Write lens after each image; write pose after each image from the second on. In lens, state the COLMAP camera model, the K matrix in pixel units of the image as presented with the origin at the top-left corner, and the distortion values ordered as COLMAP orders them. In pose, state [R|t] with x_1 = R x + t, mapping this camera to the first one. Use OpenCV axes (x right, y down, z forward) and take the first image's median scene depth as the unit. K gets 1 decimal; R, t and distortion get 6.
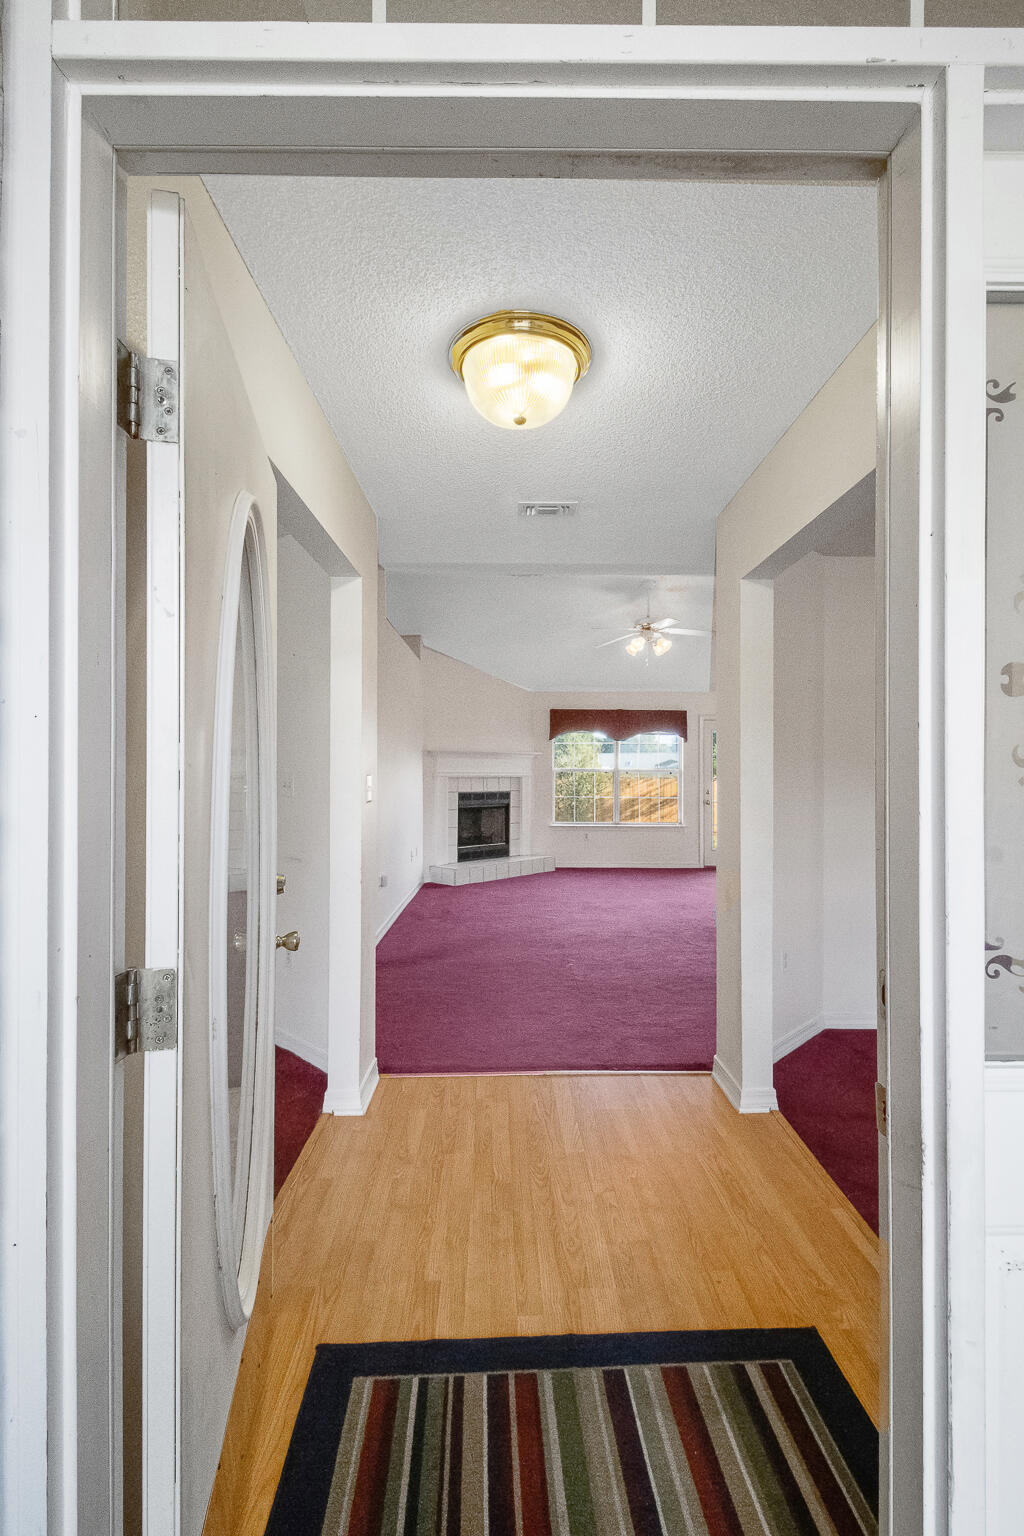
lens RADIAL K [[793.9, 0, 510.2], [0, 793.9, 769.1], [0, 0, 1]] dist [0.015070, -0.002263]
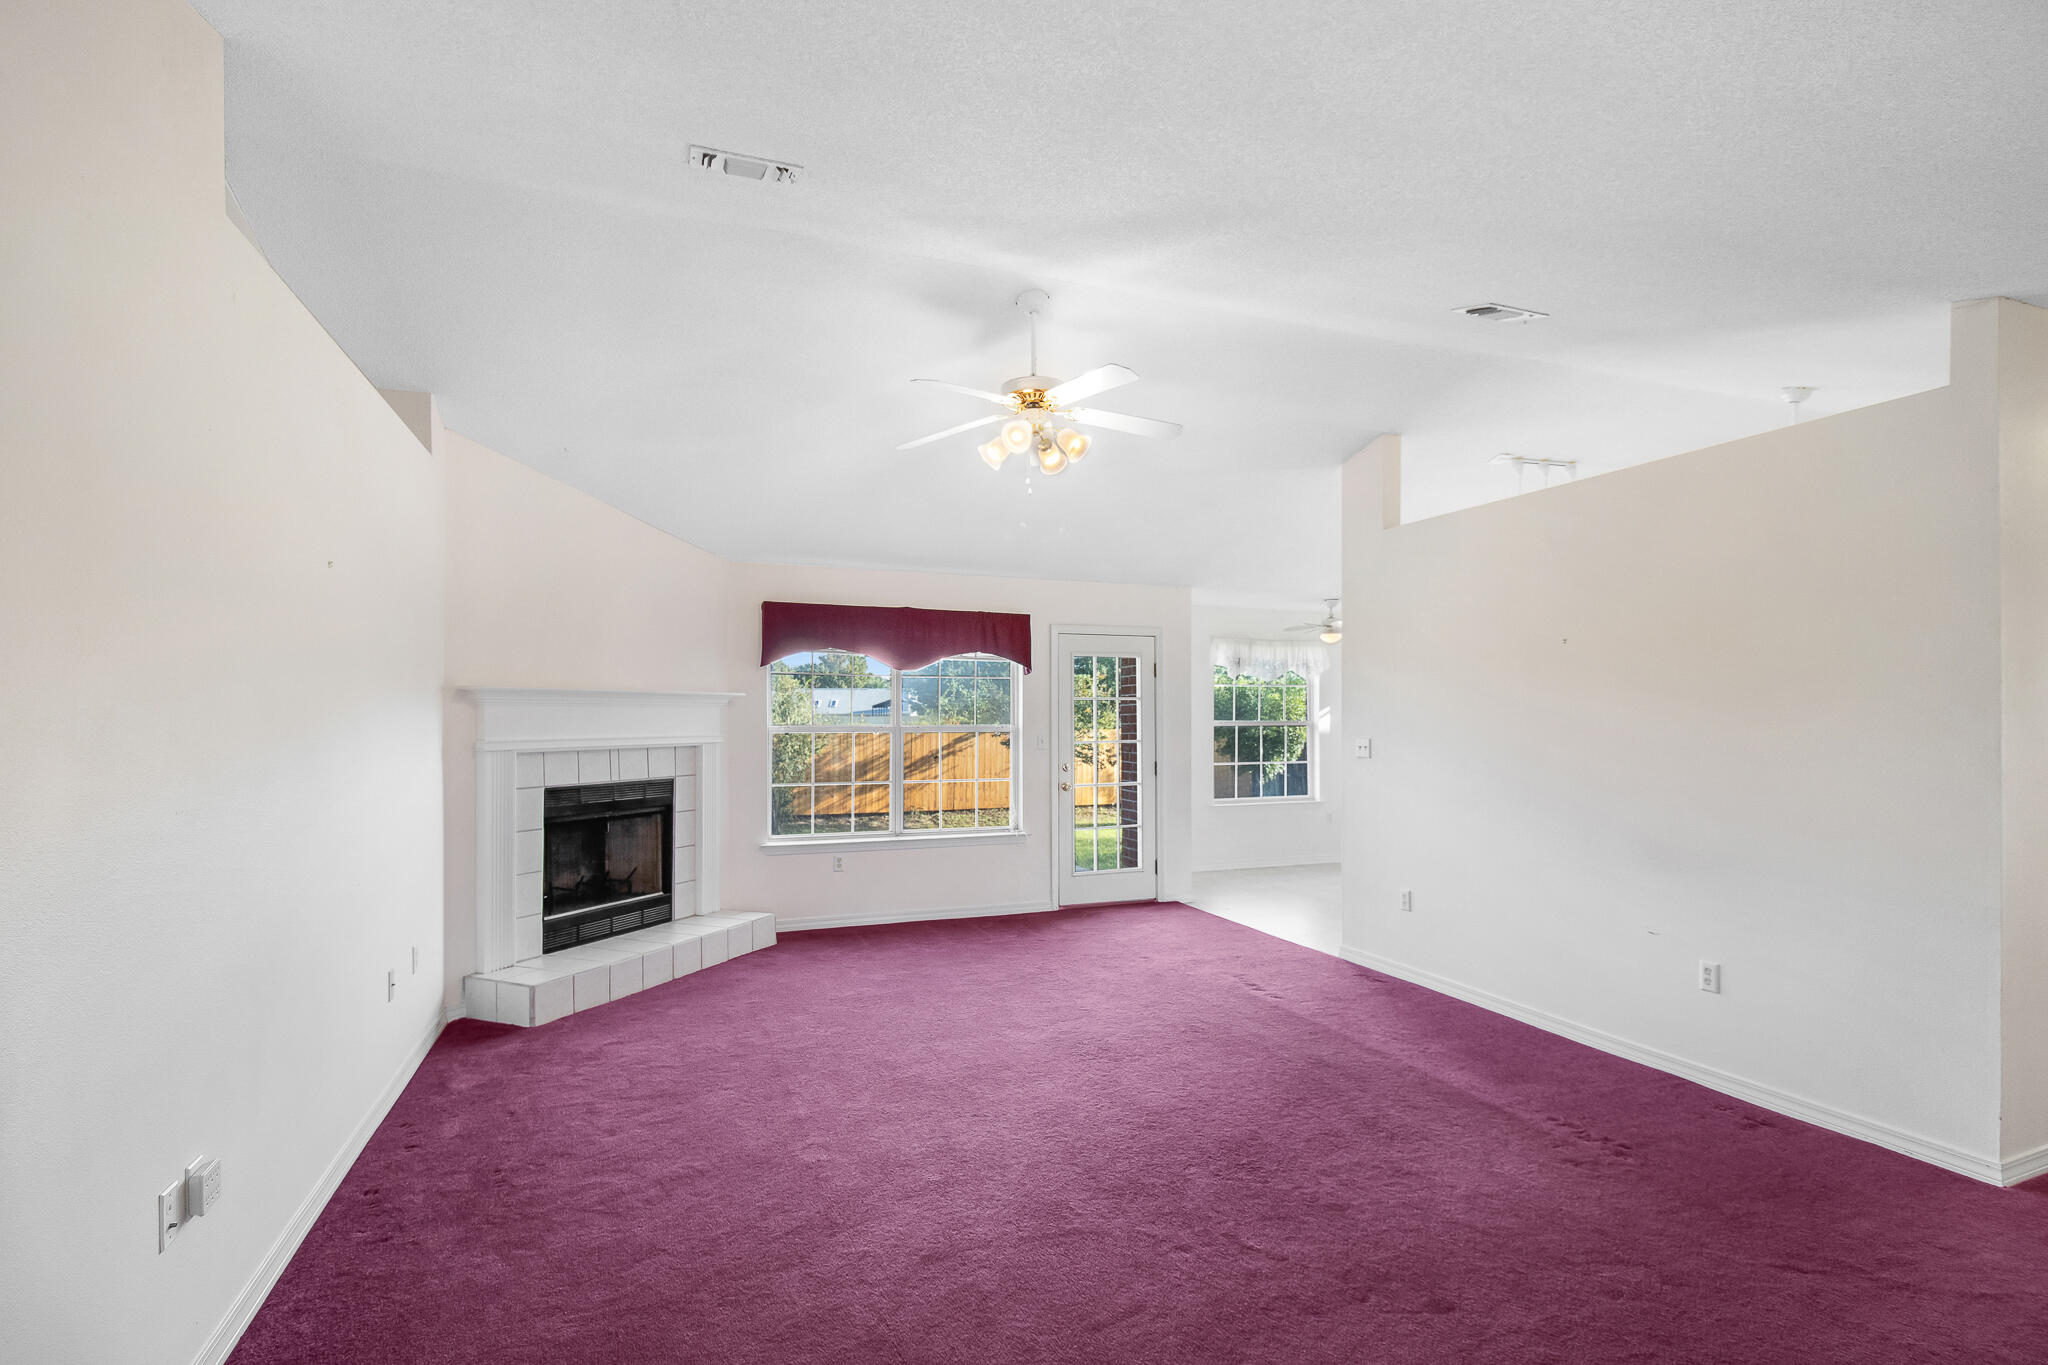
lens RADIAL K [[1058.5, 0, 1071.0], [0, 1058.5, 707.4], [0, 0, 1]] dist [0.015070, -0.002263]
pose [[0.929335, -0.002346, 0.369229, -0.013384], [0.003938, 0.999986, -0.003557, -0.009526], [-0.369216, 0.004760, 0.929332, 0.352391]]
